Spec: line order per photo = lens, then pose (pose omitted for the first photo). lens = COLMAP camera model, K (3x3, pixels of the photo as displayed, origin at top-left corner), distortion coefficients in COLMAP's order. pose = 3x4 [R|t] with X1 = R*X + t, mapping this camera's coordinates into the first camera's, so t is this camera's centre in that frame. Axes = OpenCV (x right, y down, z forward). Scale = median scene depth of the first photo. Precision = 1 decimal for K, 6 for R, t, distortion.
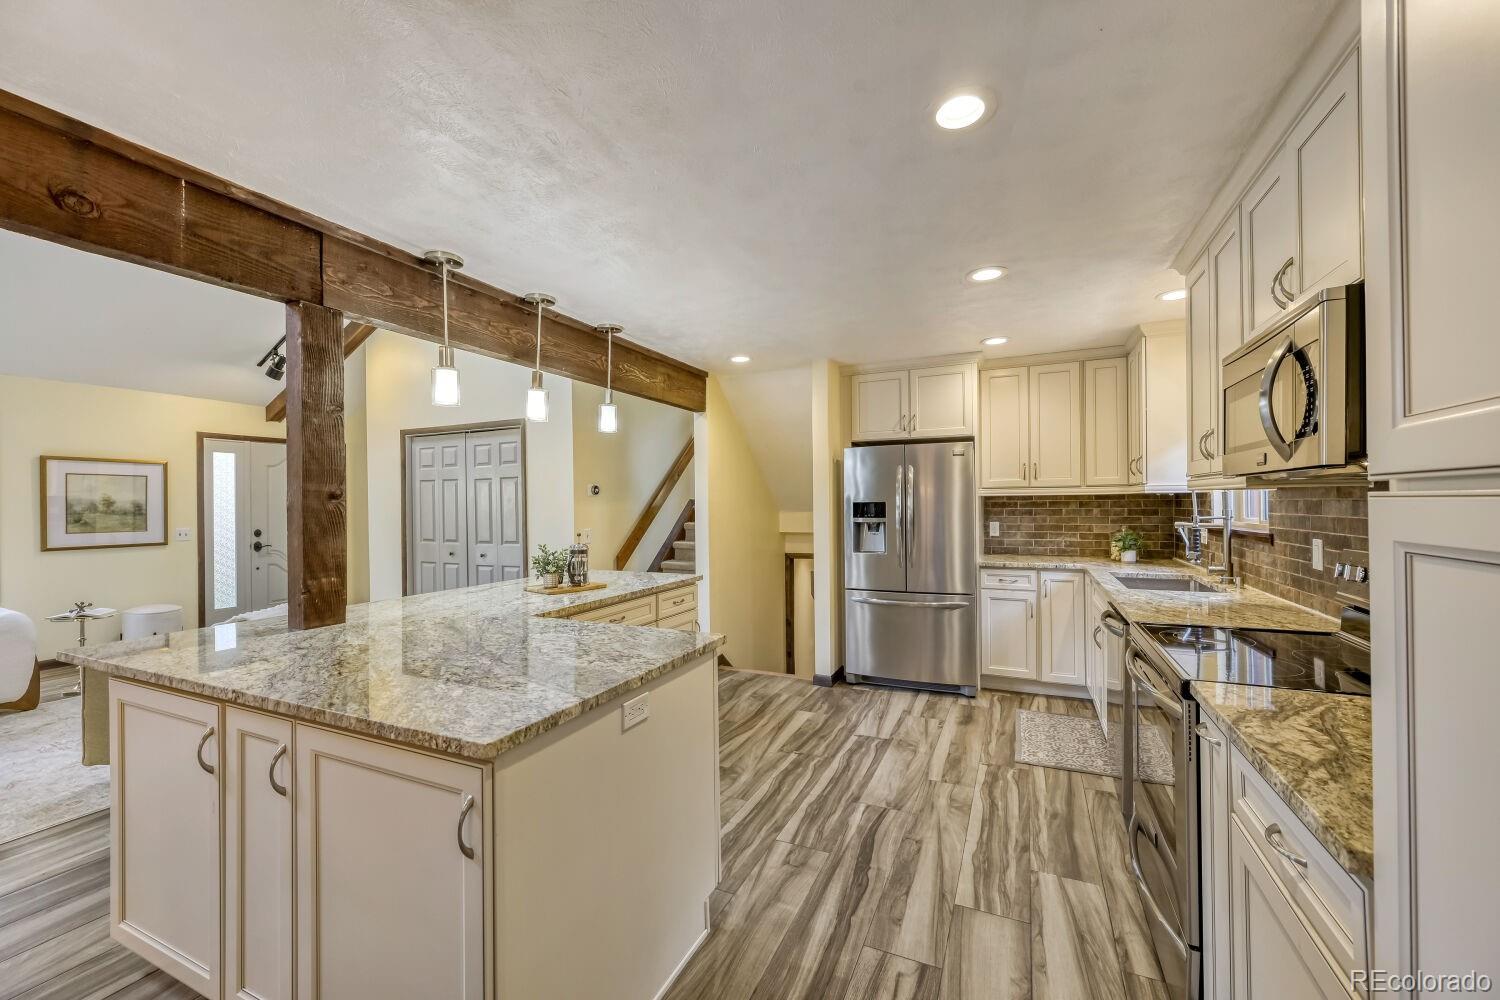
lens RADIAL K [[591.6, 0, 751.1], [0, 591.6, 503.9], [0, 0, 1]] dist [-0.001431, 0.000421]
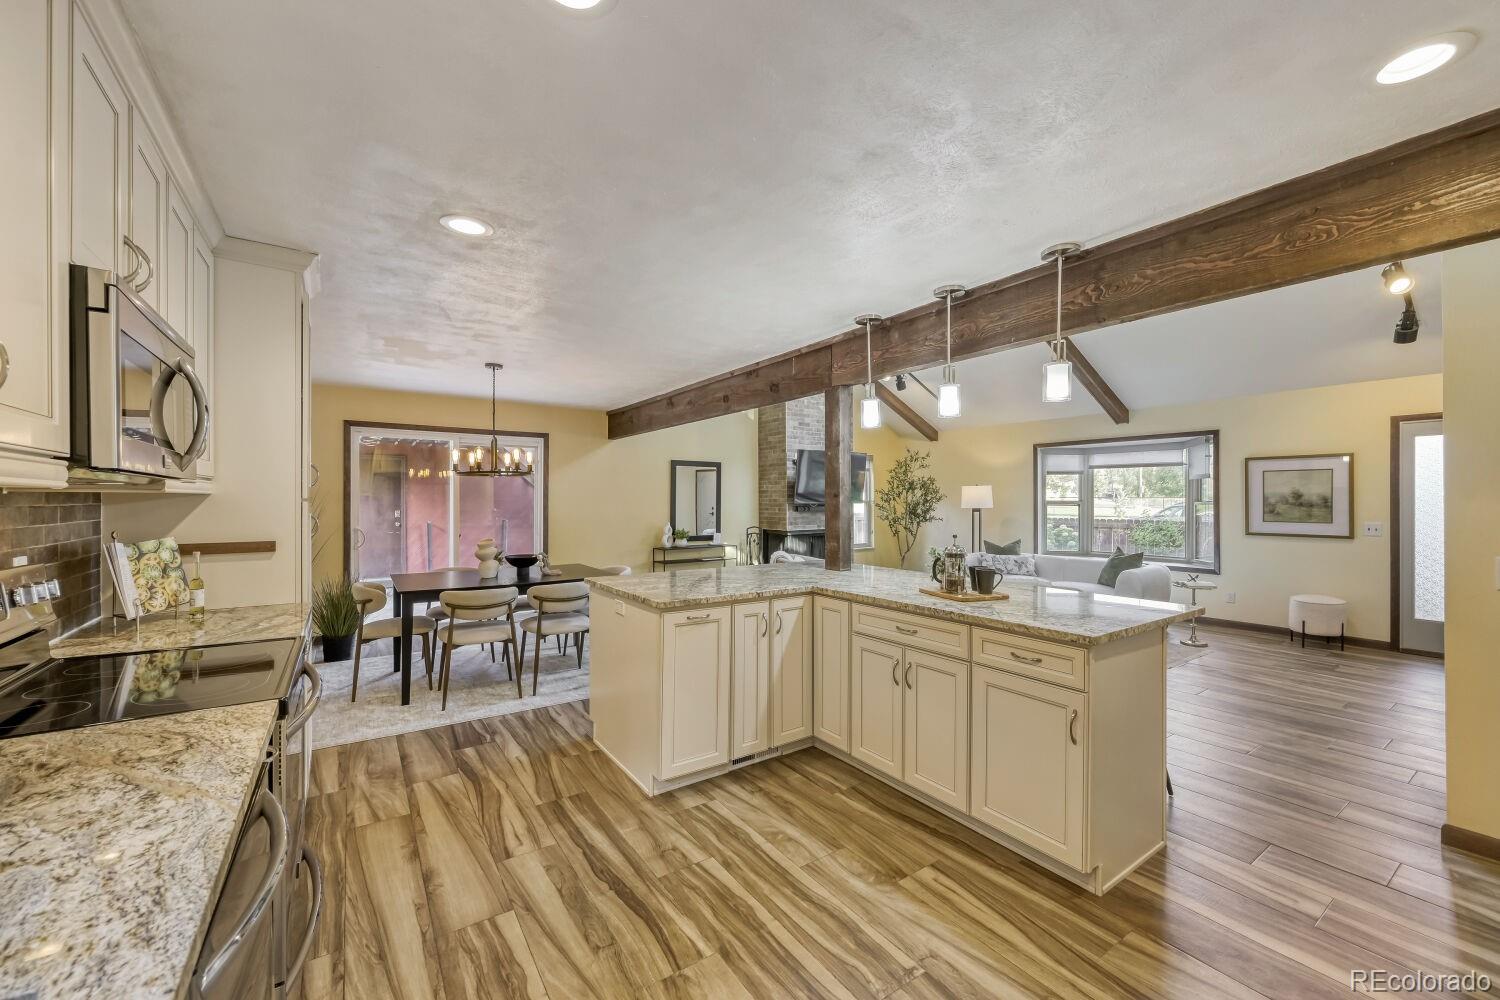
lens RADIAL K [[591.6, 0, 753.1], [0, 591.6, 502.2], [0, 0, 1]] dist [-0.001431, 0.000421]
pose [[-0.513919, 0.011587, -0.857761, 0.473386], [0.004612, 0.999932, 0.010744, -0.007686], [0.857827, 0.001566, -0.513937, 0.894887]]
